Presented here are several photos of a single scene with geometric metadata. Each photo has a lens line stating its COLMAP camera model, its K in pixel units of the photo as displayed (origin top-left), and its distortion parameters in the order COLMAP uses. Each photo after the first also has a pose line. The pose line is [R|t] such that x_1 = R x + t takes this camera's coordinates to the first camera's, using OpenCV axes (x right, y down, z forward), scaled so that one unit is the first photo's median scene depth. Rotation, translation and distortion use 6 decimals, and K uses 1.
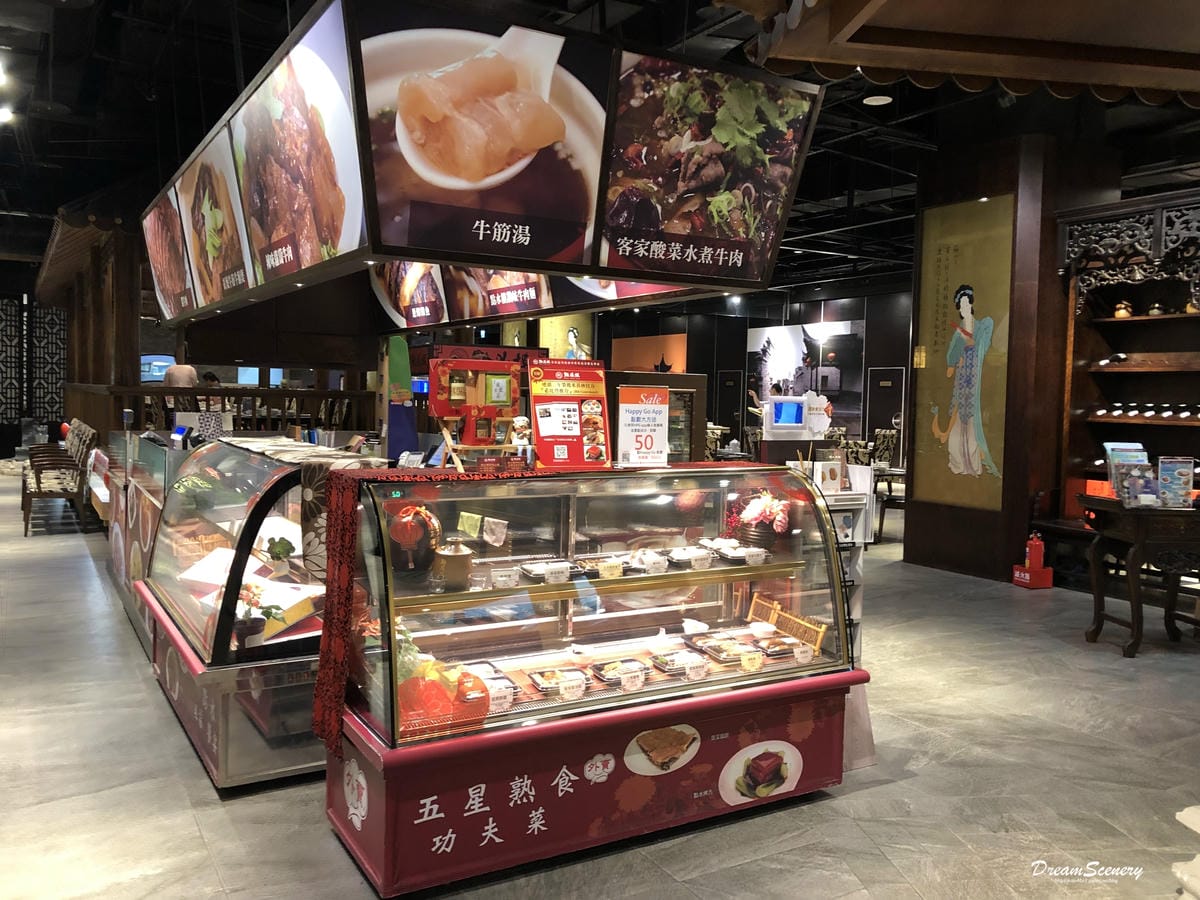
lens RADIAL K [[995.0, 0, 599.9], [0, 995.0, 433.6], [0, 0, 1]] dist [0.008520, 0.007012]
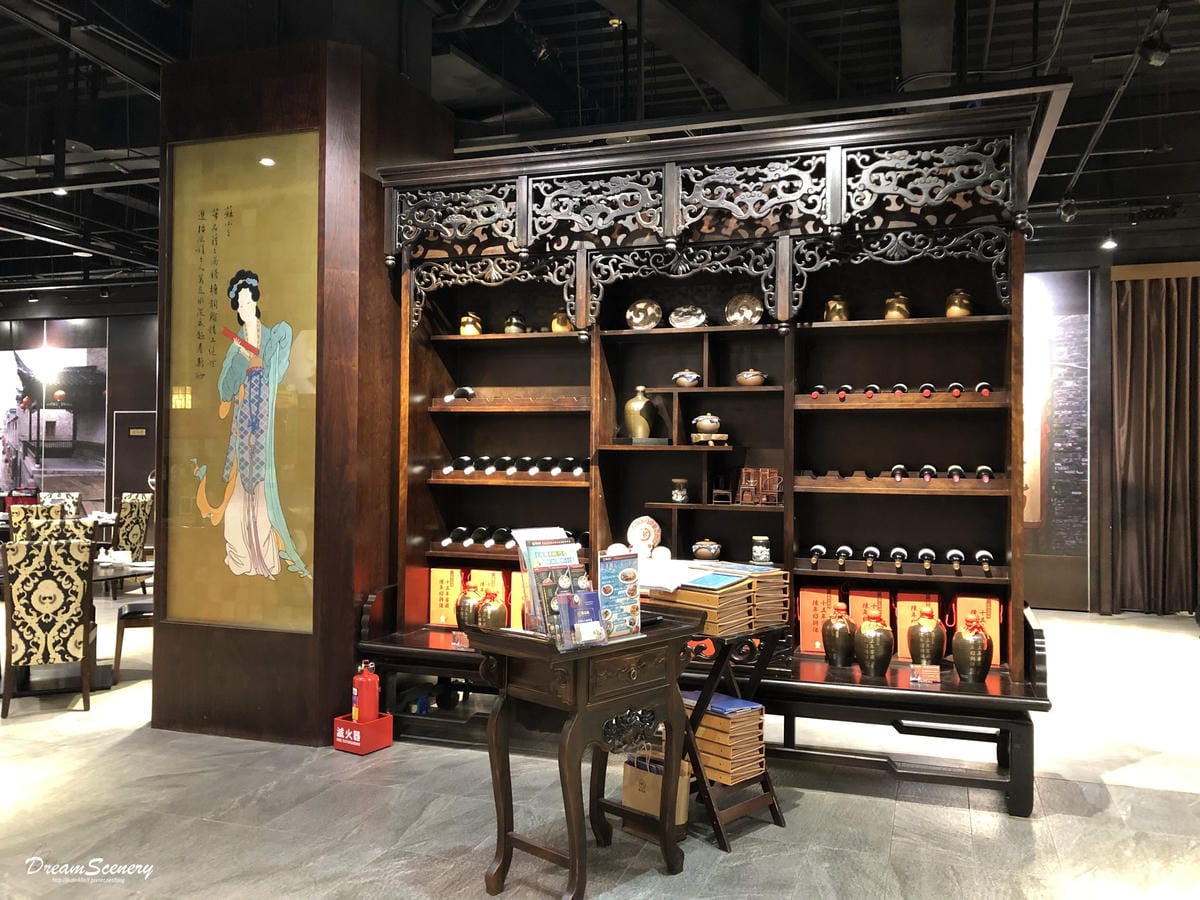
lens RADIAL K [[967.6, 0, 600.0], [0, 967.6, 450.0], [0, 0, 1]] dist [0.075901, -0.154187]
pose [[0.760337, -0.009035, 0.649466, 0.145271], [0.031948, 0.999213, -0.023502, -0.016099], [-0.648742, 0.038619, 0.760028, 0.417762]]
